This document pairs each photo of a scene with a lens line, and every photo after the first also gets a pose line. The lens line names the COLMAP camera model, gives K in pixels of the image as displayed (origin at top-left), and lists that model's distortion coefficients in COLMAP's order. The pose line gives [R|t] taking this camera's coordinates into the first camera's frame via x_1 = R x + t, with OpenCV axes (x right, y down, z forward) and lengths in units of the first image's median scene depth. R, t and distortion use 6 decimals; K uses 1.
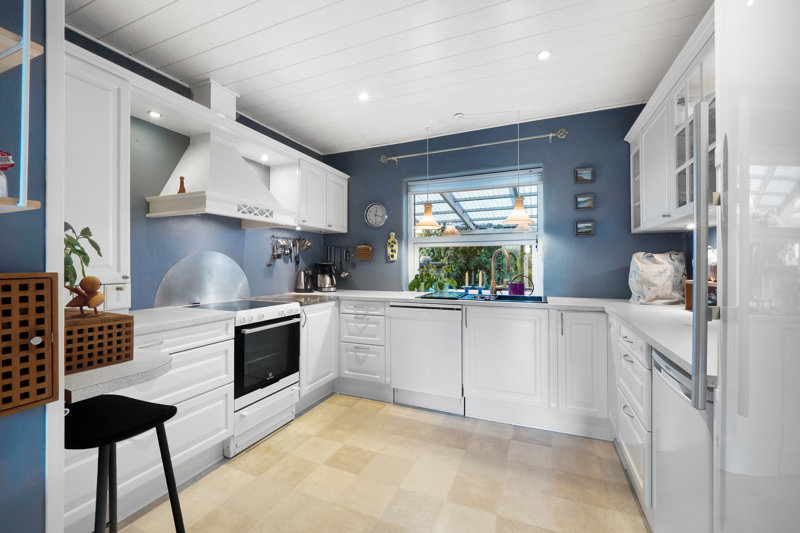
lens RADIAL K [[345.7, 0, 374.4], [0, 345.7, 269.0], [0, 0, 1]] dist [-0.010746, -0.001471]
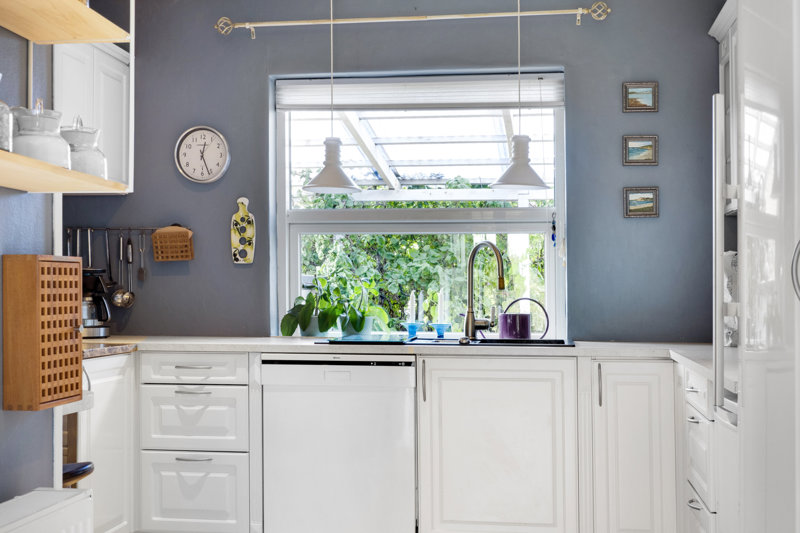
lens RADIAL K [[1151.5, 0, 399.9], [0, 1151.5, 266.6], [0, 0, 1]] dist [-0.020558, 0.000000]
pose [[0.949745, 0.010339, 0.312853, -0.244377], [-0.000454, 0.999499, -0.031650, 0.027959], [-0.313024, 0.029918, 0.949274, -0.474830]]
